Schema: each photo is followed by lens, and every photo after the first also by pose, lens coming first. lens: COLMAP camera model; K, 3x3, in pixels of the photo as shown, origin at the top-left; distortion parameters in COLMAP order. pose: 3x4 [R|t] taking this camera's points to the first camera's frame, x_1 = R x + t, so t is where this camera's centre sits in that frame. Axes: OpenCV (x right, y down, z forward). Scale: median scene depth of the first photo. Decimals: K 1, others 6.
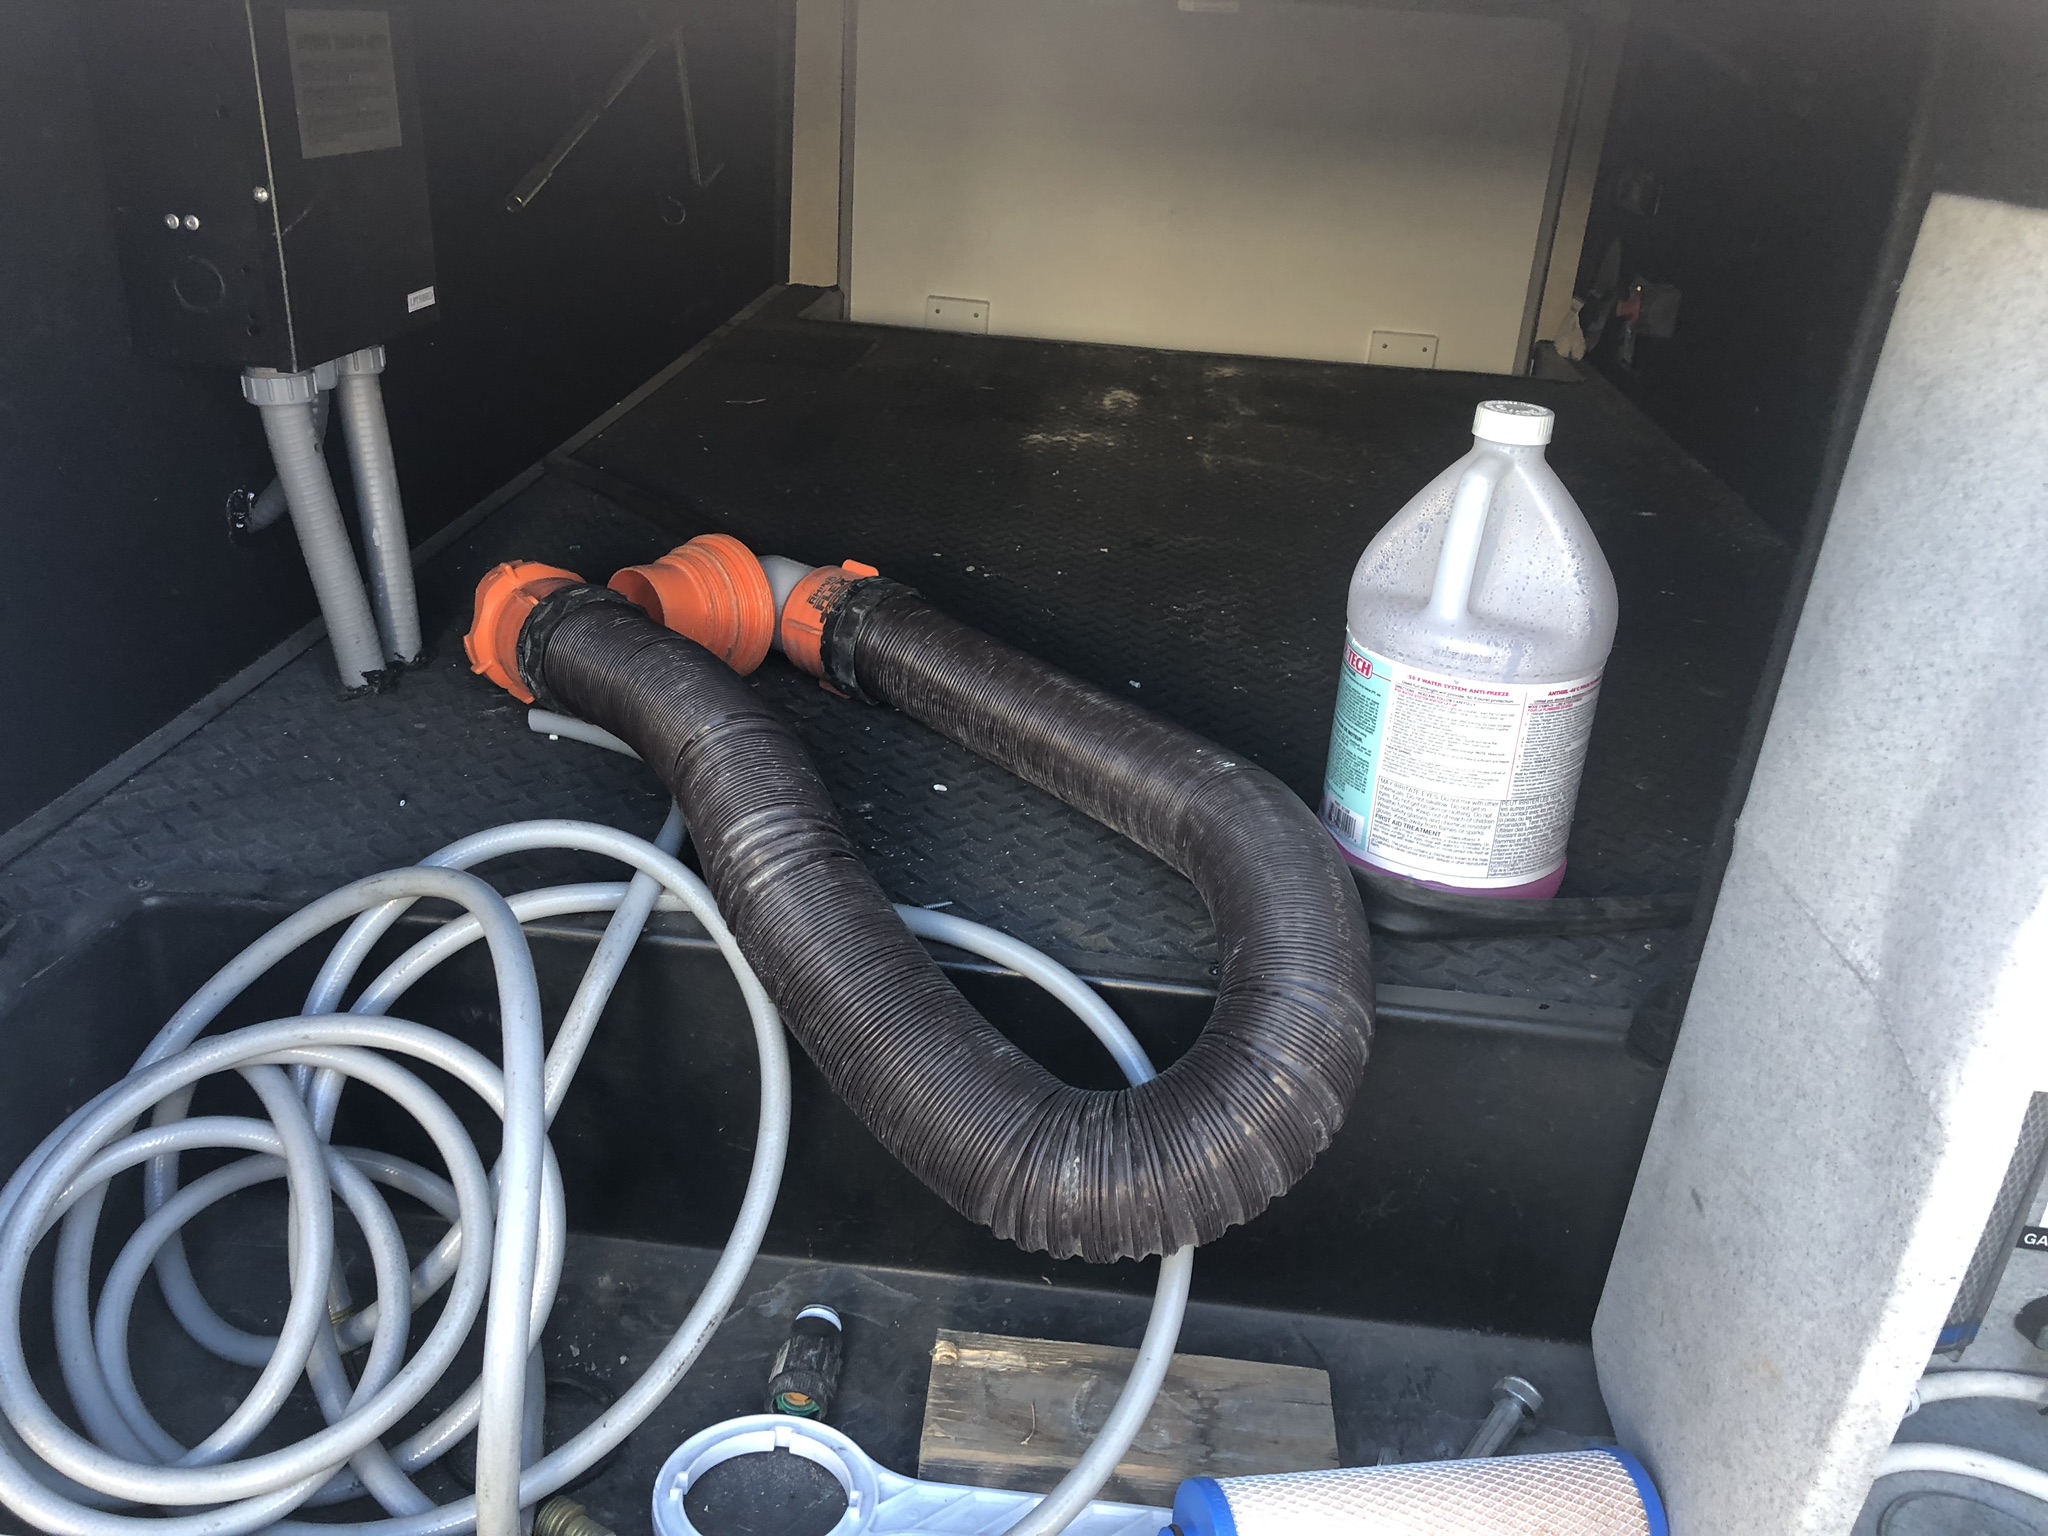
lens RADIAL K [[1684.8, 0, 1036.3], [0, 1684.8, 768.9], [0, 0, 1]] dist [0.032829, -0.039481]
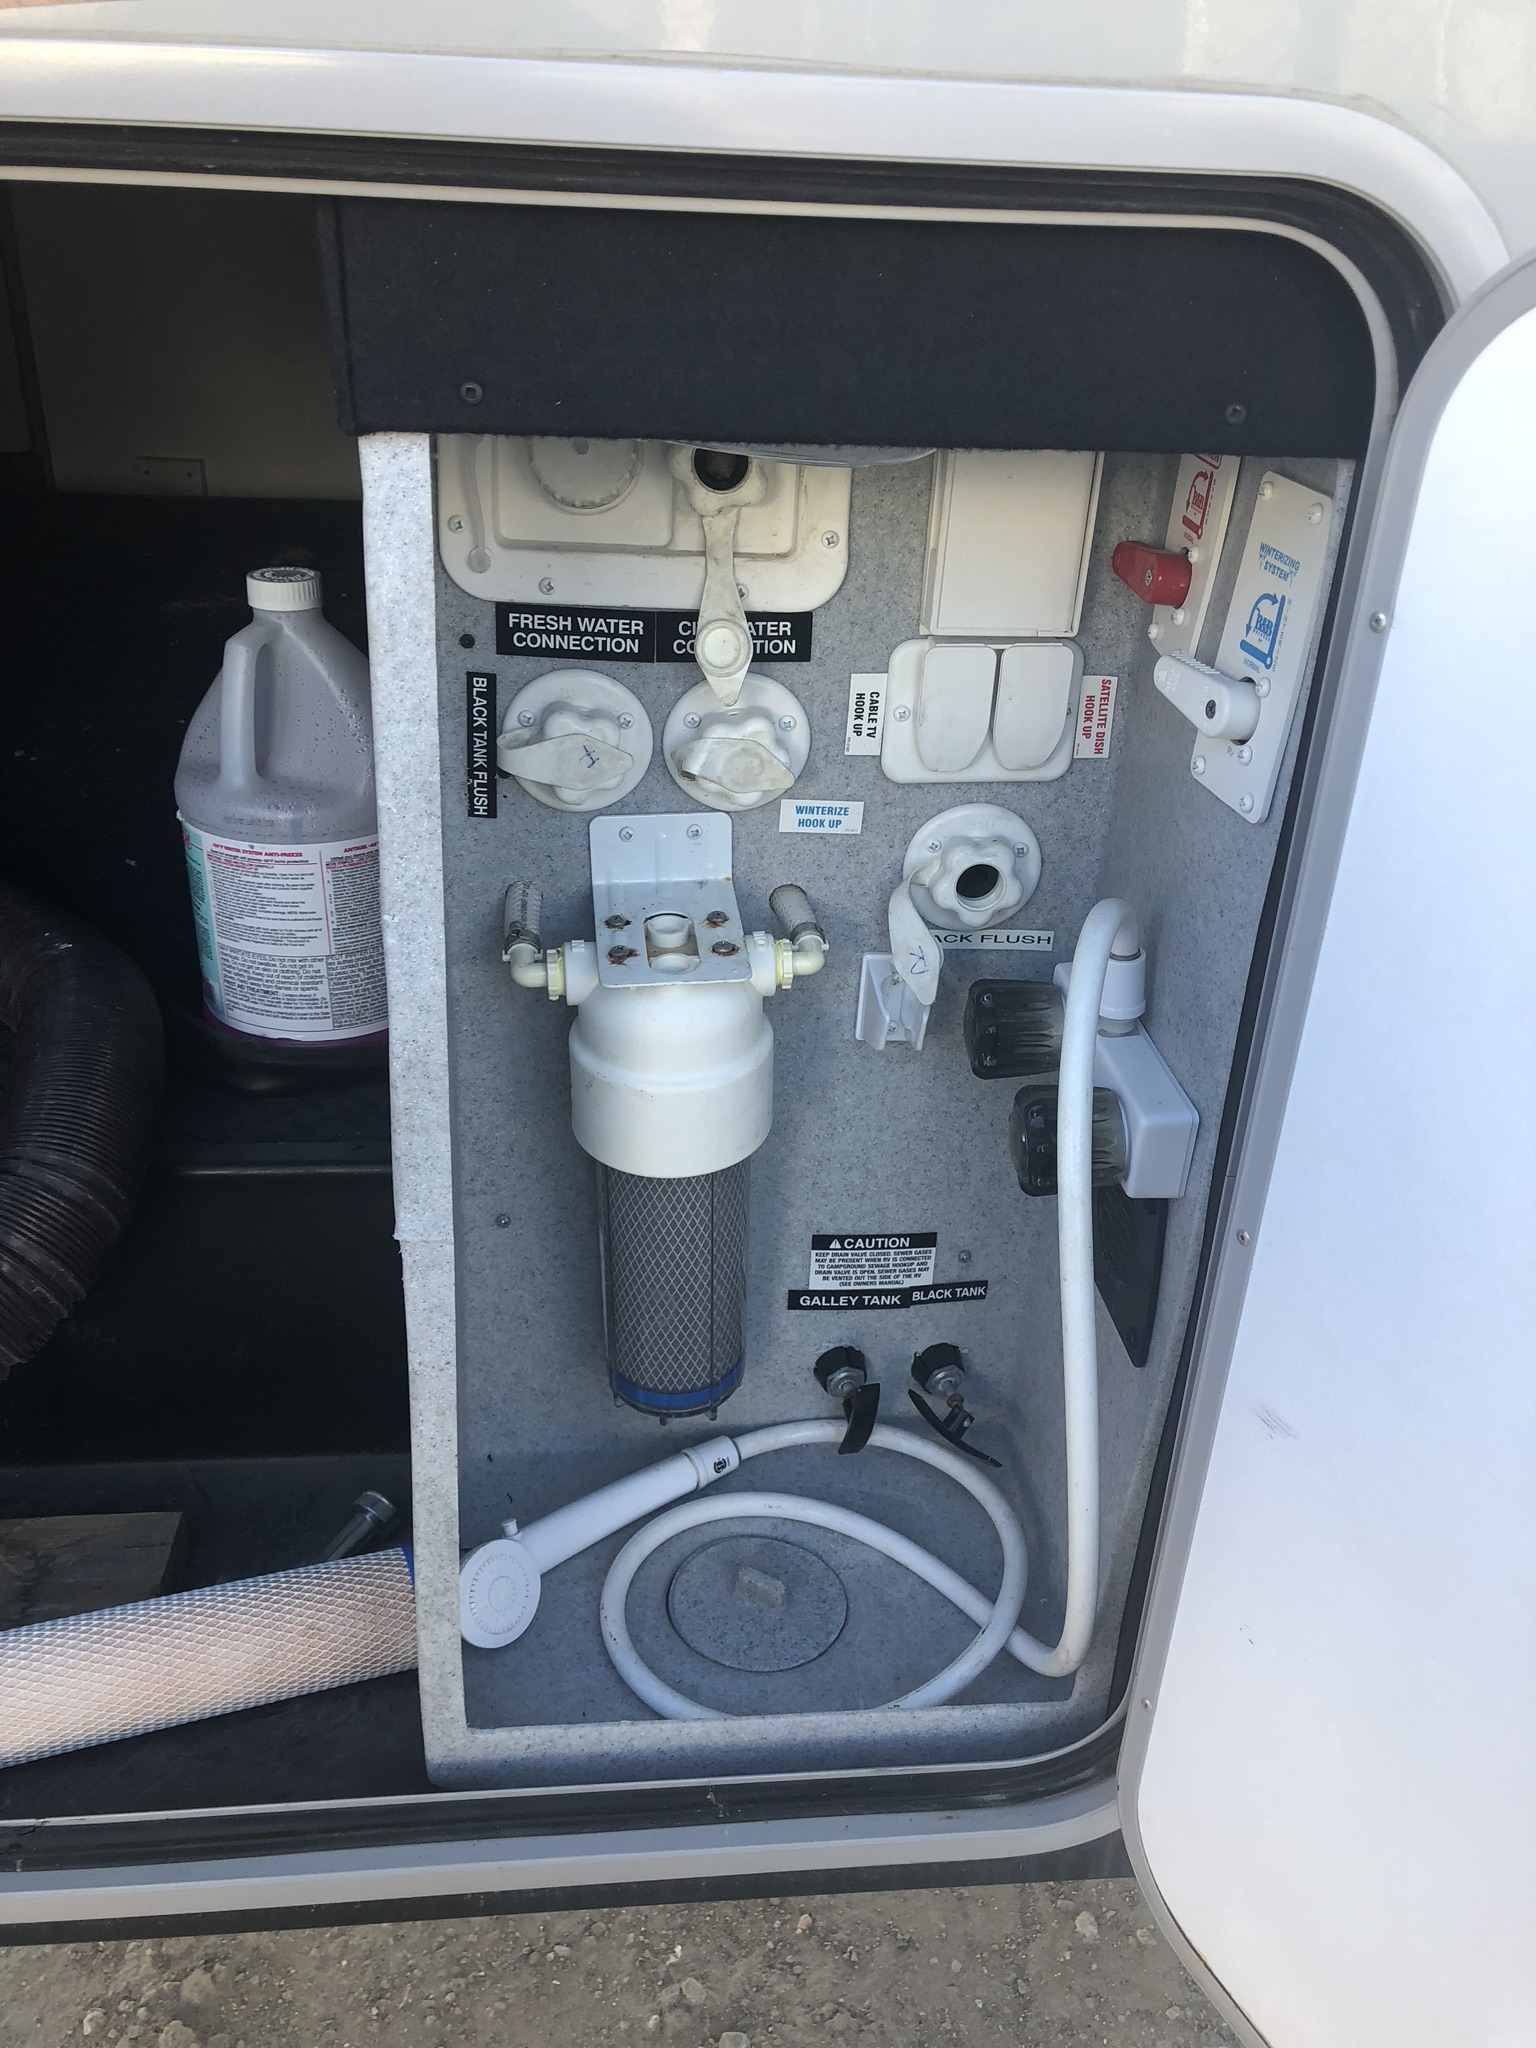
lens RADIAL K [[1684.8, 0, 762.7], [0, 1684.8, 1031.1], [0, 0, 1]] dist [0.032829, -0.039481]
pose [[0.983429, -0.106748, 0.146538, 0.391203], [0.096234, 0.992371, 0.077069, 0.010781], [-0.153647, -0.061690, 0.986198, -0.076530]]
